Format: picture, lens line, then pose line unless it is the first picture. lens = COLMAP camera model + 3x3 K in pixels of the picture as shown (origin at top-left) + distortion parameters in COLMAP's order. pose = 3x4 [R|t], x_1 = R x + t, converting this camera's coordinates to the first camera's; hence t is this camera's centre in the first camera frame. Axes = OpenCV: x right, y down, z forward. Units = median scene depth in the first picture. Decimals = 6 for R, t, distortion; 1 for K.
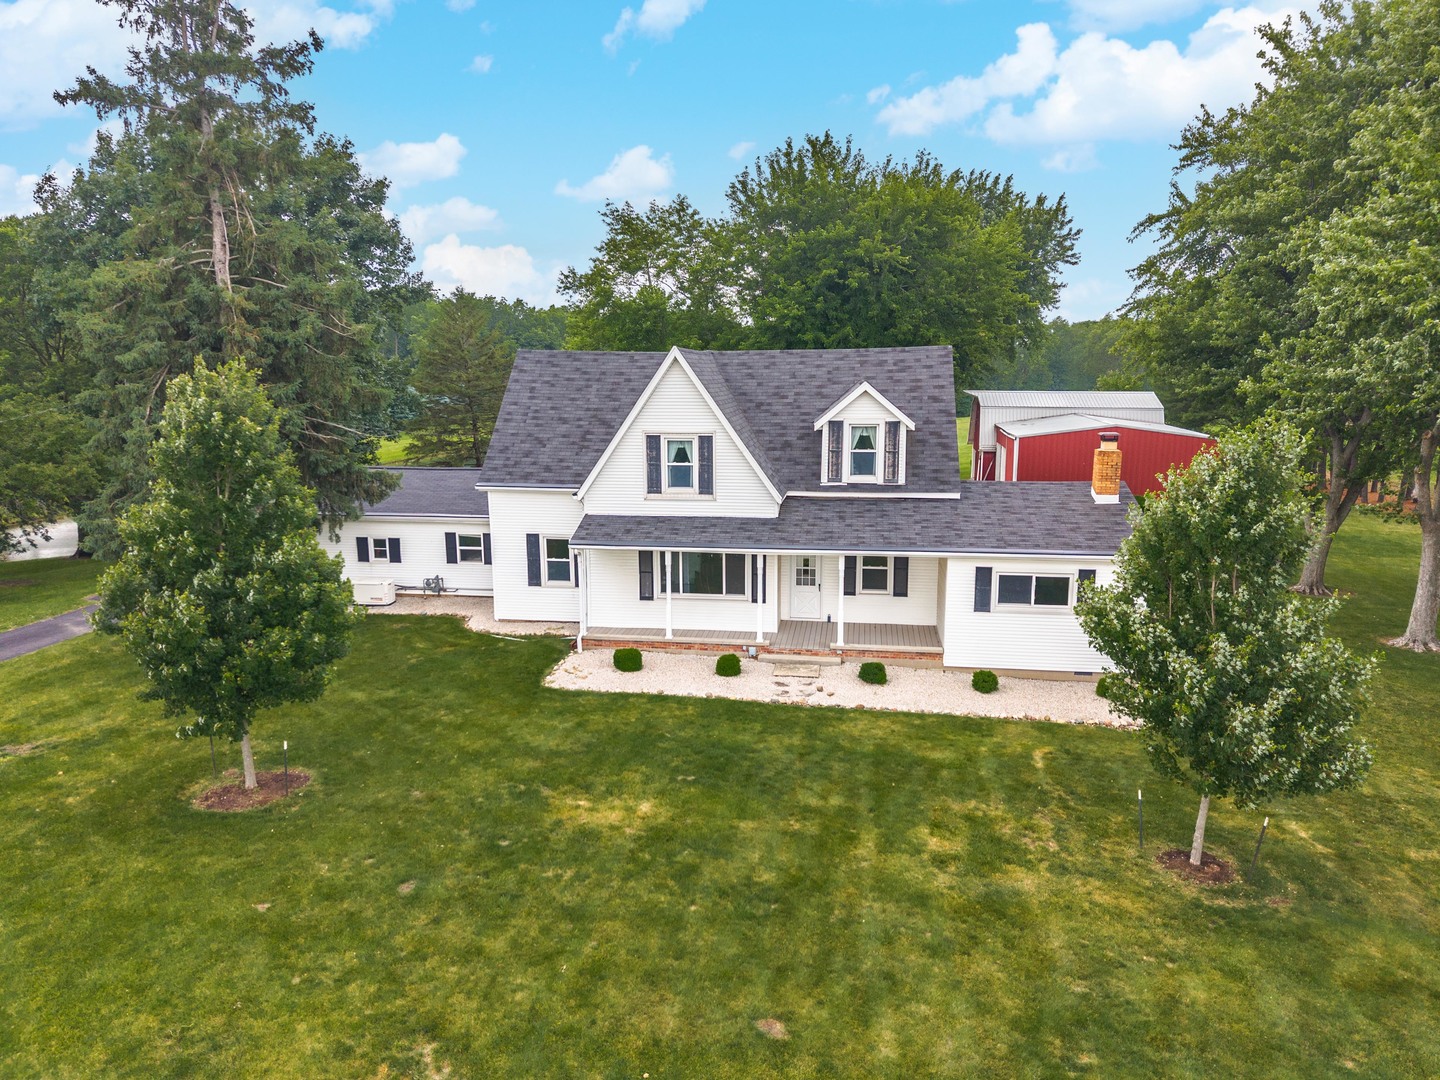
lens RADIAL K [[977.4, 0, 720.2], [0, 977.4, 531.9], [0, 0, 1]] dist [0.038162, -0.060237]
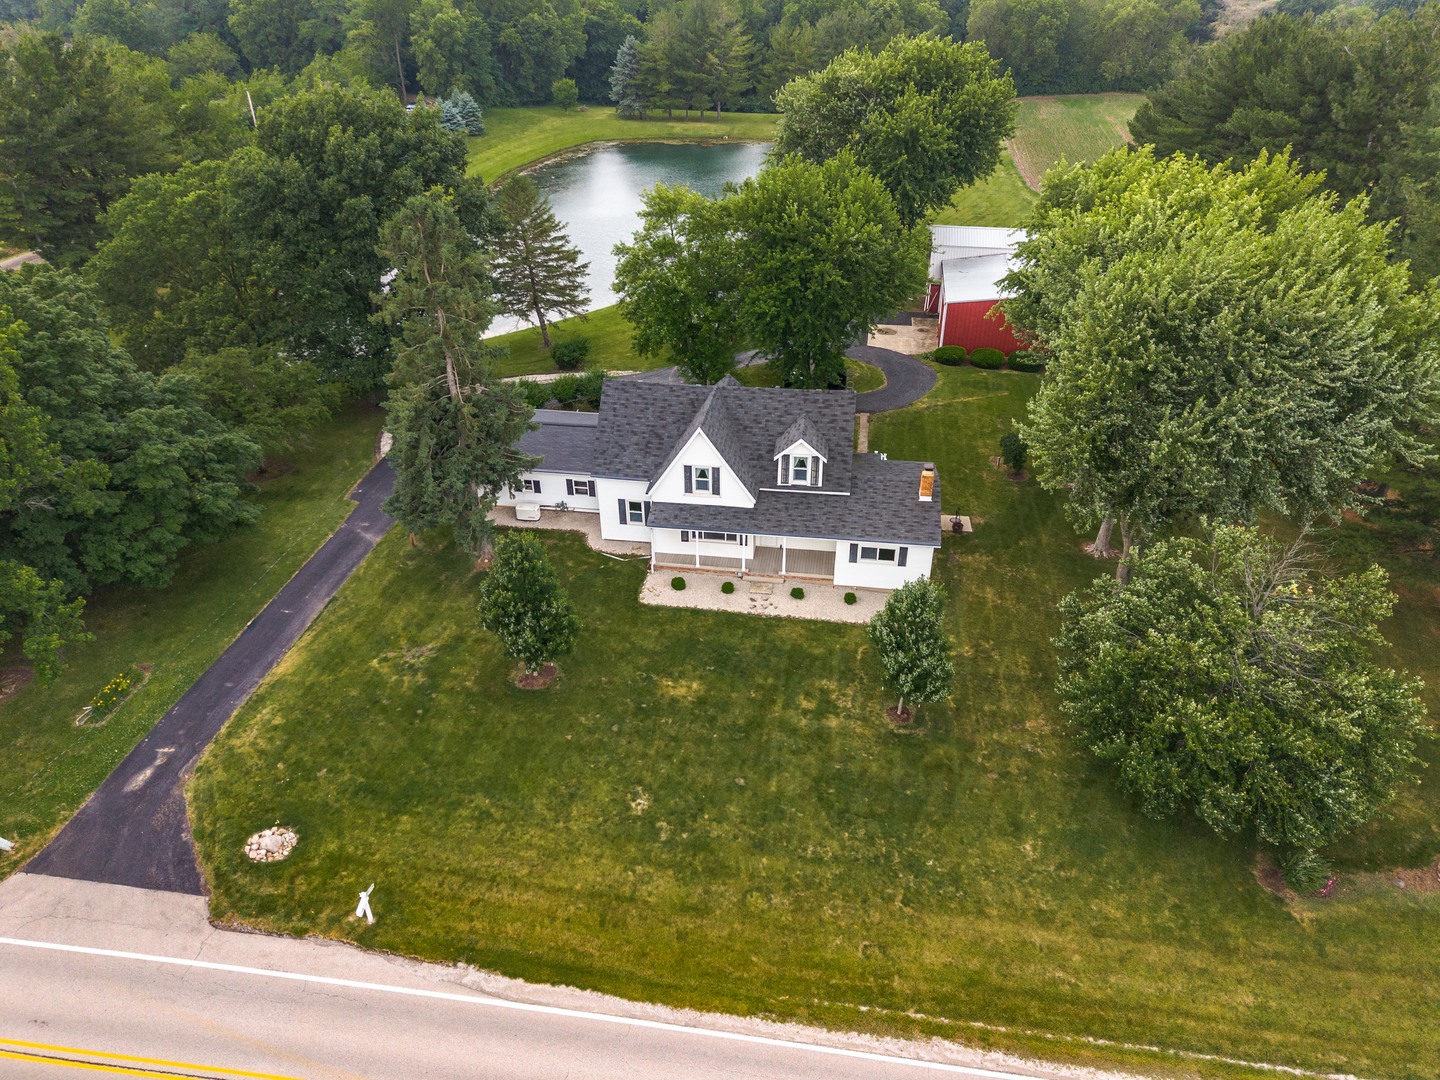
lens RADIAL K [[969.9, 0, 720.0], [0, 969.9, 540.0], [0, 0, 1]] dist [0.031394, -0.032051]
pose [[0.999996, -0.001907, -0.001942, -0.003419], [0.002503, 0.924692, 0.380708, -0.673533], [0.001070, -0.380712, 0.924693, -0.776887]]
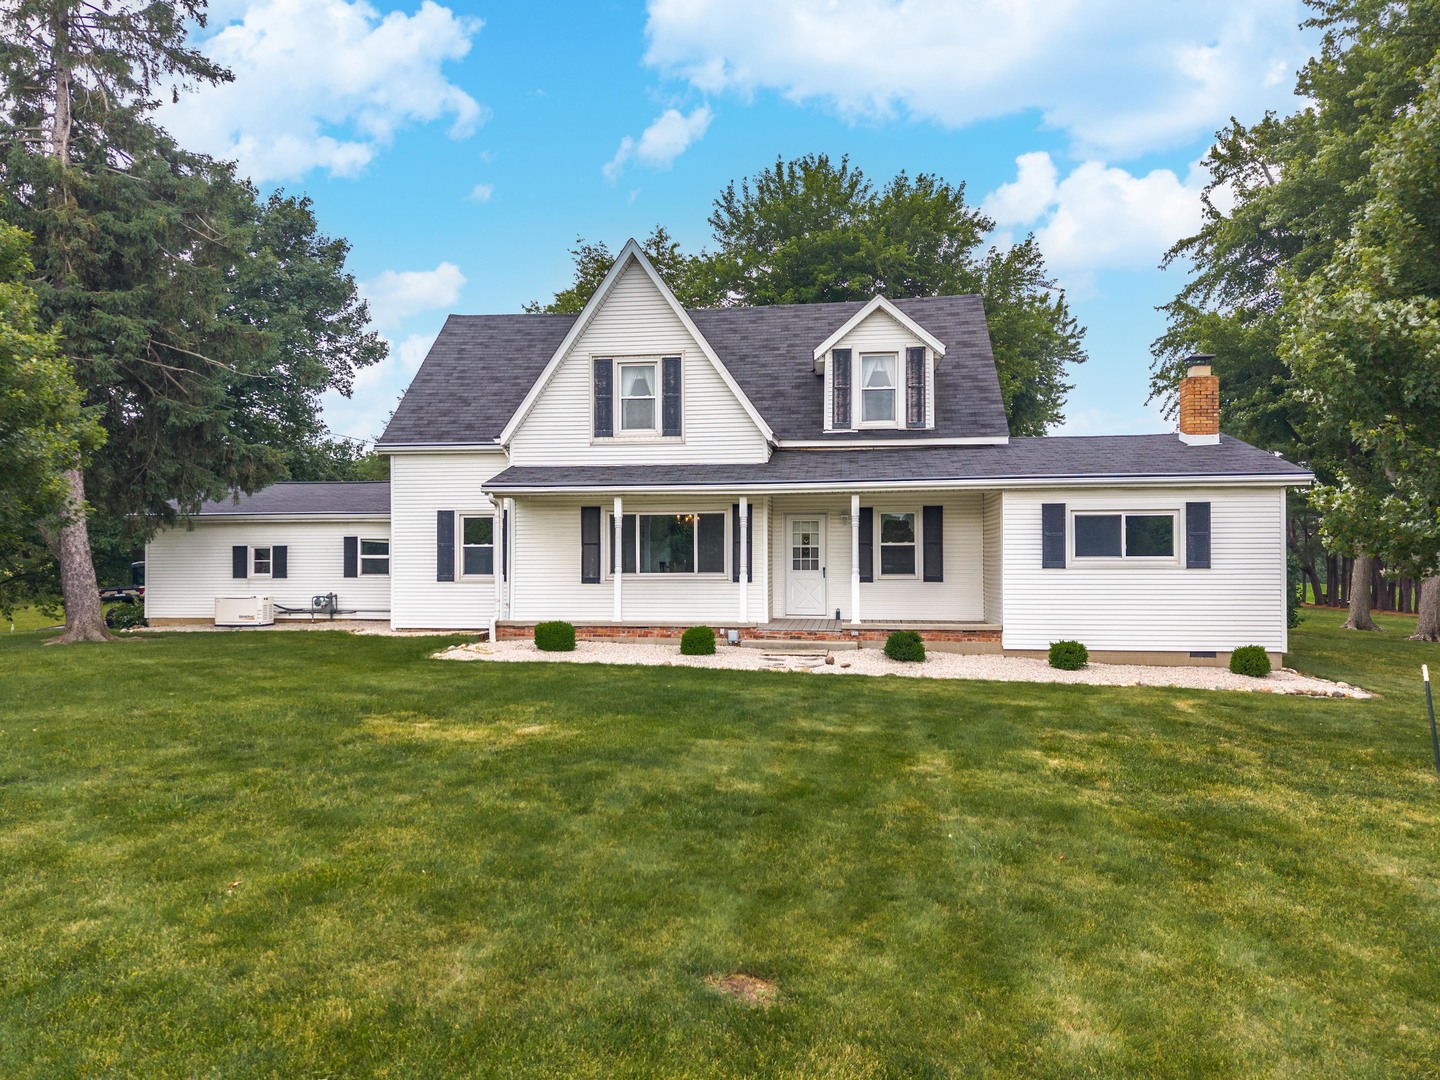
lens RADIAL K [[977.6, 0, 721.3], [0, 977.6, 537.0], [0, 0, 1]] dist [0.007325, -0.004668]
pose [[0.999972, 0.002827, 0.006889, 0.018645], [-0.001430, 0.980822, -0.194899, 0.184256], [-0.007308, 0.194884, 0.980799, 0.277197]]
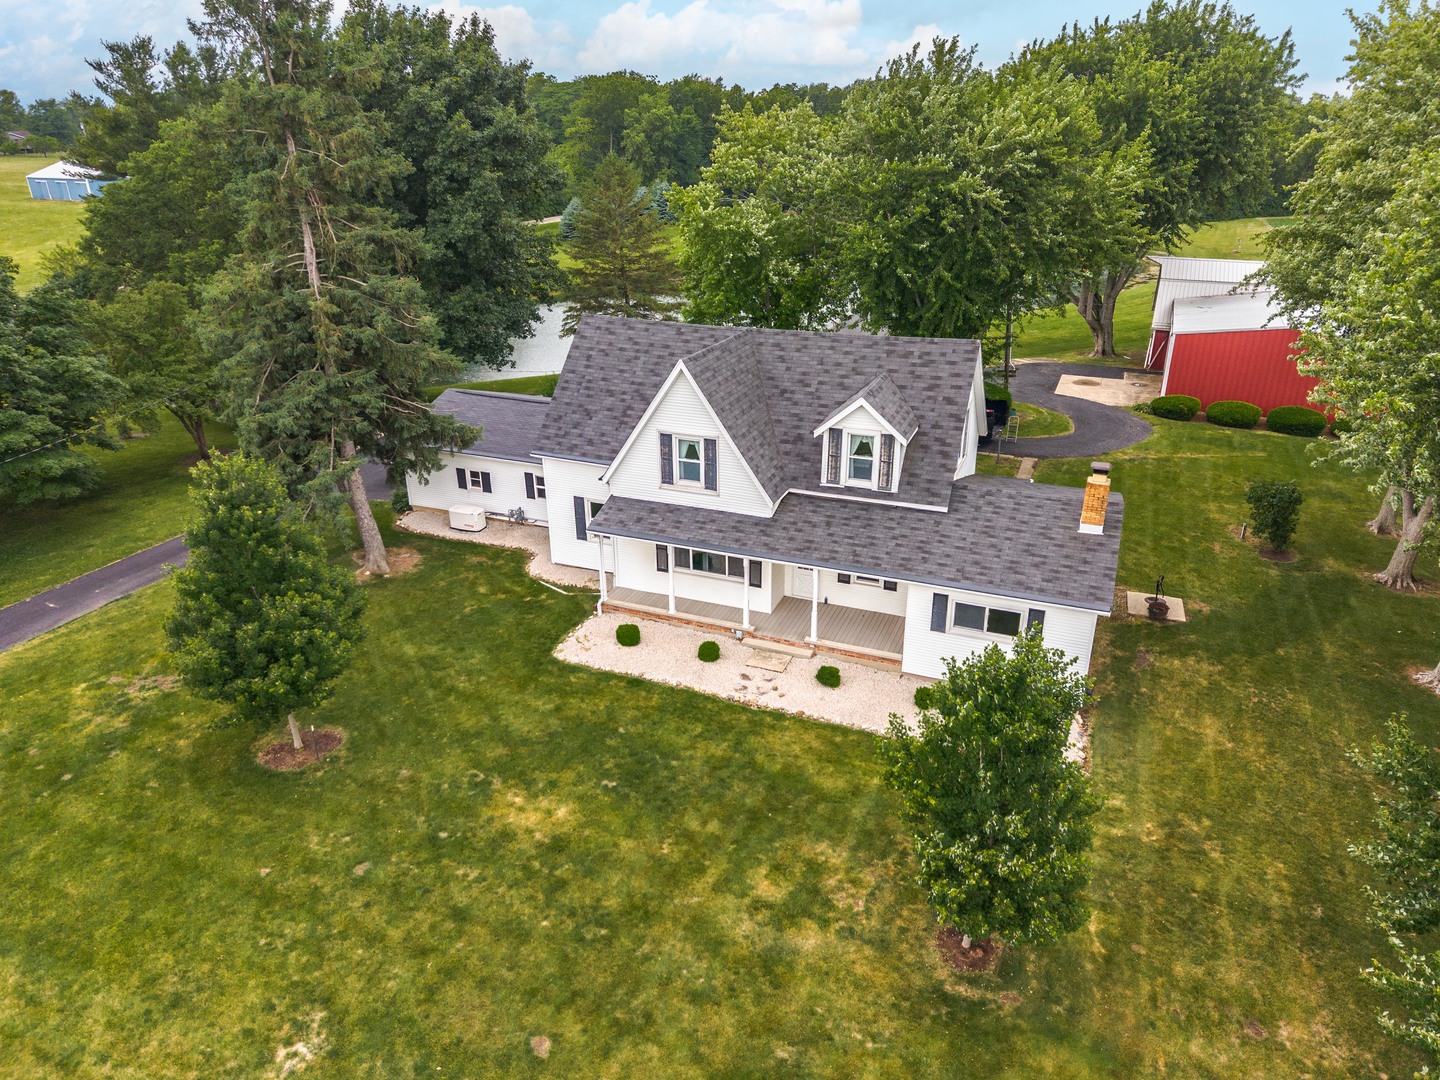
lens RADIAL K [[972.6, 0, 721.8], [0, 972.6, 537.8], [0, 0, 1]] dist [0.011724, -0.032615]
pose [[0.970732, 0.092892, -0.221475, 0.244937], [-0.038969, 0.970873, 0.236406, -0.245064], [0.236984, -0.220856, 0.946077, -0.047293]]
